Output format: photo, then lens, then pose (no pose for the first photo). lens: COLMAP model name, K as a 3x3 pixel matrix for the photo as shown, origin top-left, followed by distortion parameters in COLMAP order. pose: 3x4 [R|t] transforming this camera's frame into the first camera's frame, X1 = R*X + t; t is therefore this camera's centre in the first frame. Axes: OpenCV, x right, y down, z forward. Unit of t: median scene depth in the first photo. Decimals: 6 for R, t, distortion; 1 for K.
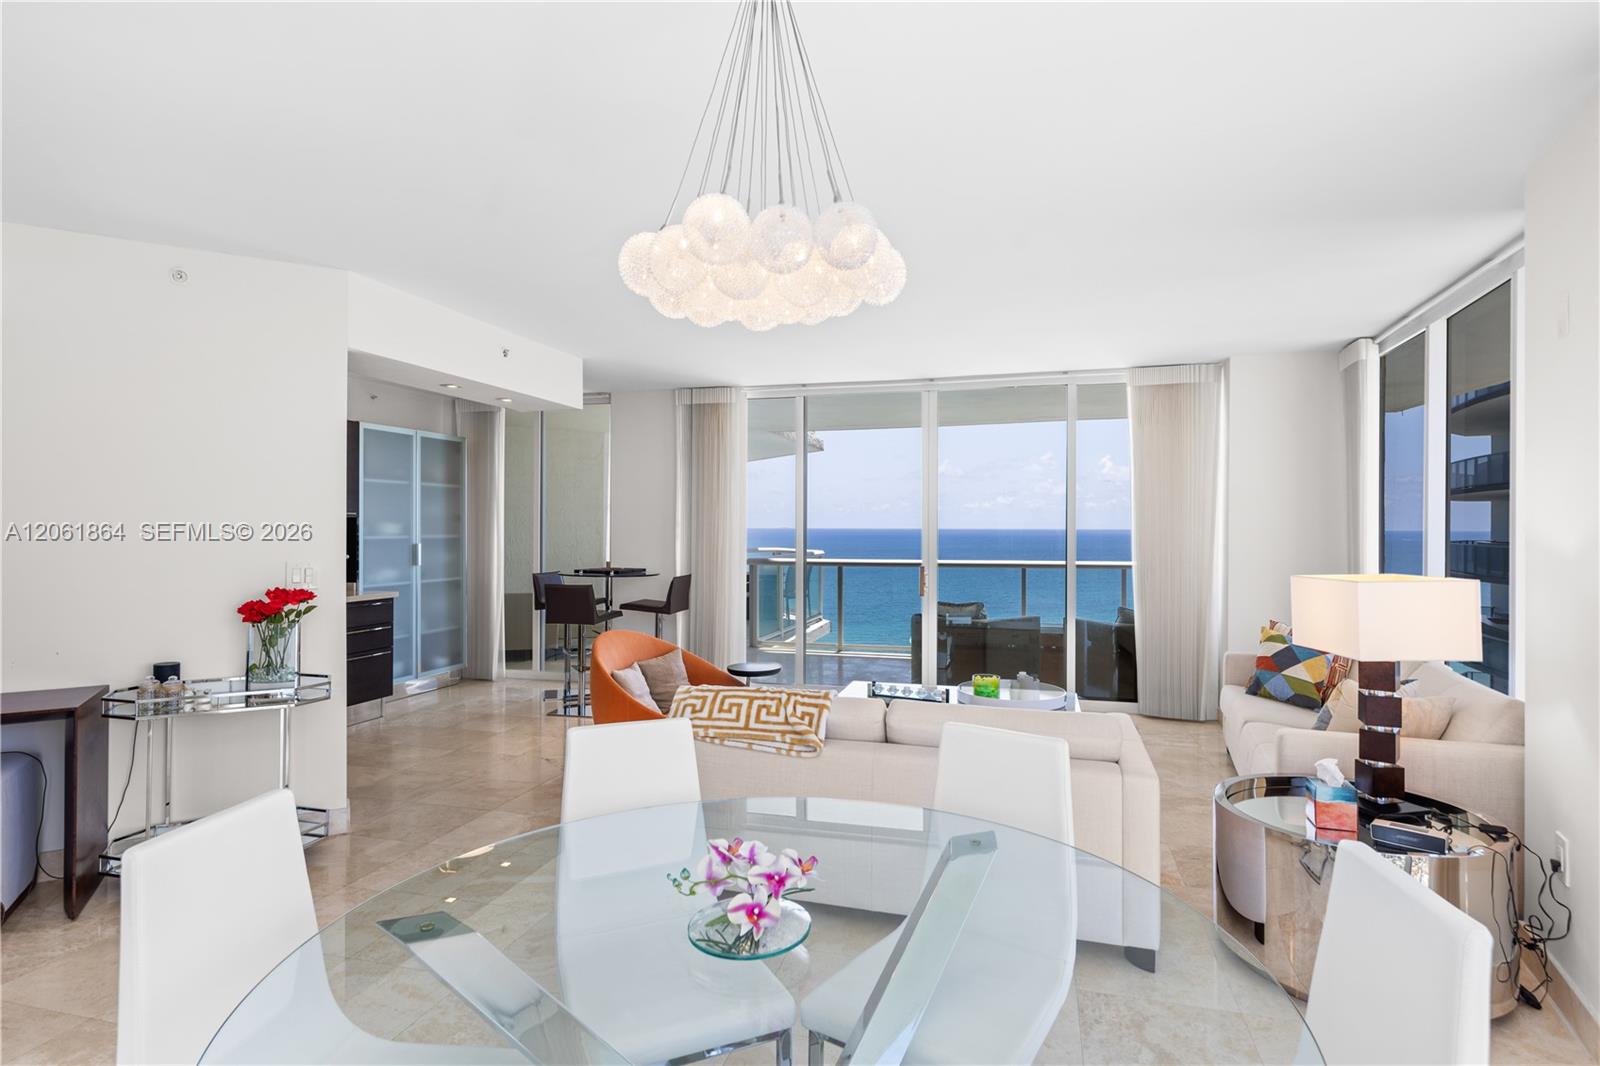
lens RADIAL K [[831.1, 0, 800.6], [0, 831.1, 526.8], [0, 0, 1]] dist [0.005416, 0.001346]
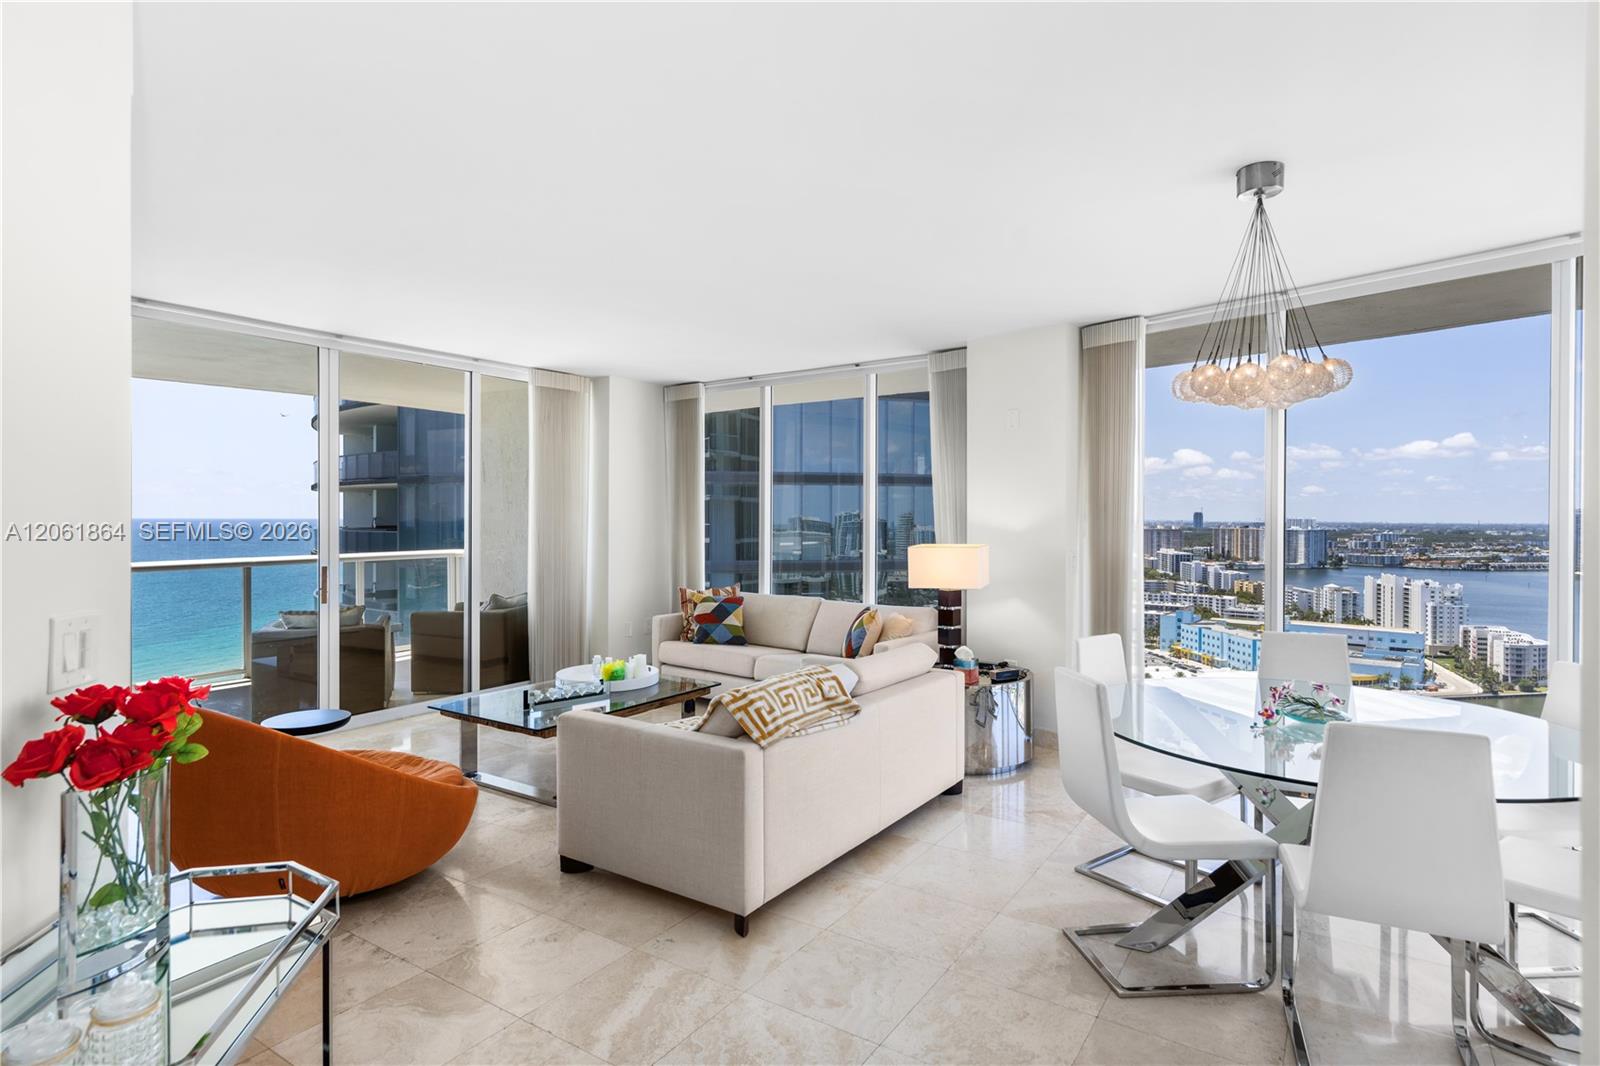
lens RADIAL K [[831.1, 0, 799.2], [0, 831.1, 524.7], [0, 0, 1]] dist [0.005416, 0.001346]
pose [[0.307443, -0.008613, 0.951528, -0.523989], [-0.001063, 0.999955, 0.009395, -0.000329], [-0.951566, -0.003900, 0.307420, 0.348633]]
